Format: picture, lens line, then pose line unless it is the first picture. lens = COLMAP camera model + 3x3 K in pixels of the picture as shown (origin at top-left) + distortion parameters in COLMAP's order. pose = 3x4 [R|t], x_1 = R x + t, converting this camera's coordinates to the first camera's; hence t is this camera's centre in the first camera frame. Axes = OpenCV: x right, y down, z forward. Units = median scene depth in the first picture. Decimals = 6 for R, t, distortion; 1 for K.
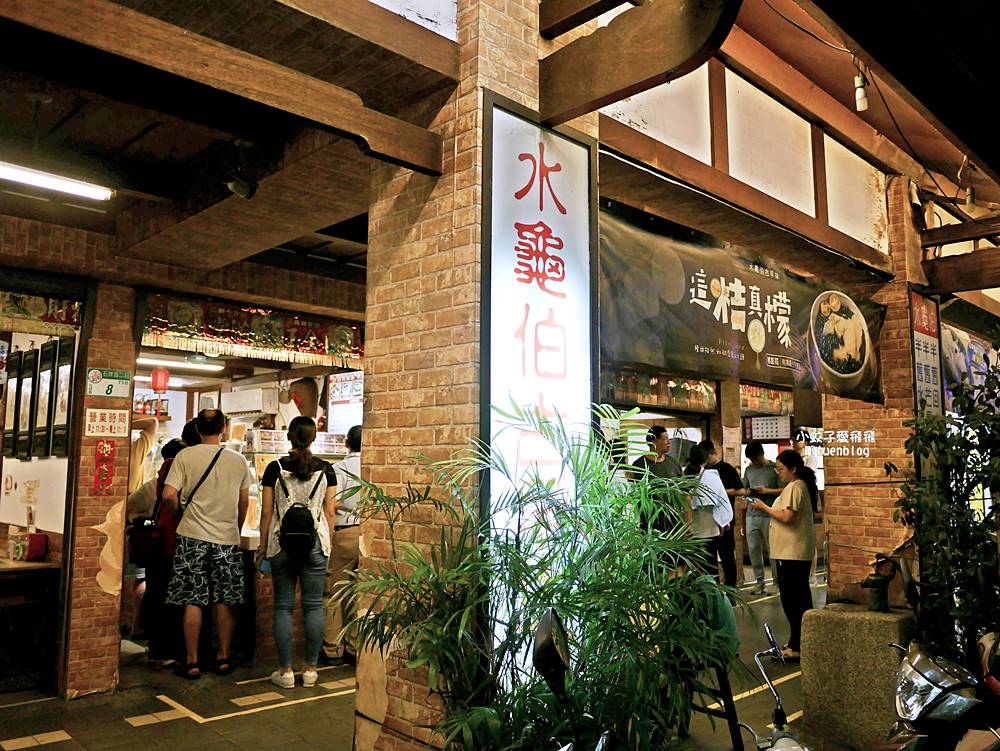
lens RADIAL K [[827.0, 0, 500.0], [0, 827.0, 375.5], [0, 0, 1]] dist [-0.053803, 0.024043]
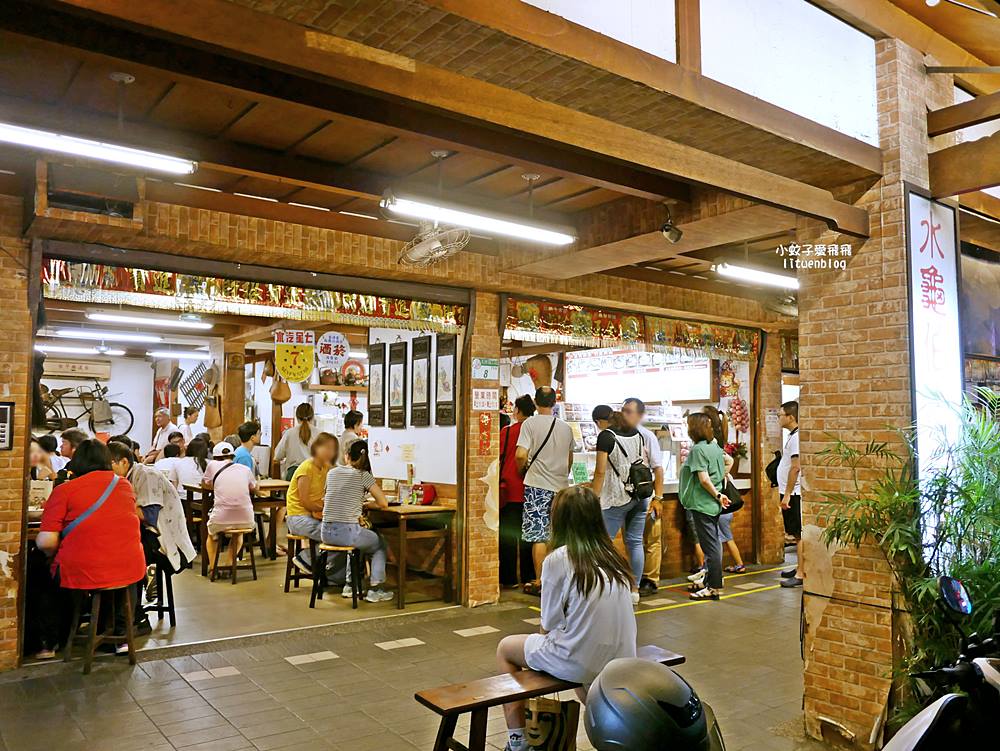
lens RADIAL K [[827.0, 0, 500.0], [0, 827.0, 375.5], [0, 0, 1]] dist [-0.053803, 0.024043]
pose [[0.991195, -0.013265, -0.131743, -0.294555], [0.018856, 0.998970, 0.041280, -0.035635], [0.131060, -0.043400, 0.990424, -0.312739]]
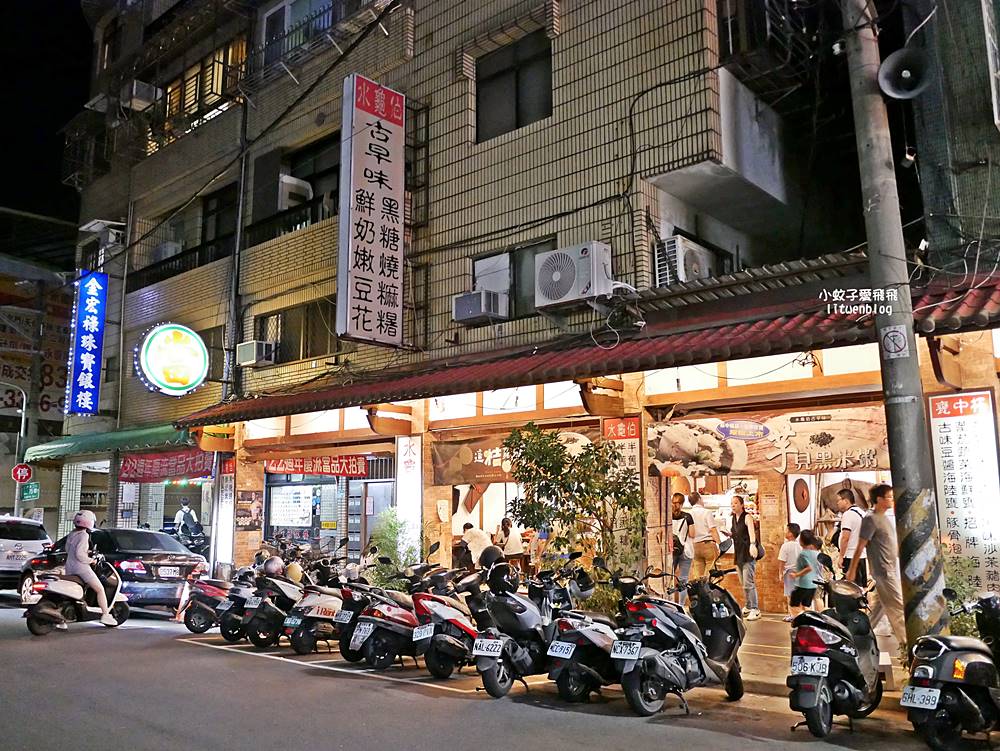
lens RADIAL K [[827.0, 0, 500.0], [0, 827.0, 375.5], [0, 0, 1]] dist [-0.053803, 0.024043]
pose [[0.086767, -0.171255, -0.981398, 2.583003], [0.119204, 0.979821, -0.160441, 0.079682], [0.989071, -0.103065, 0.105431, 0.616384]]
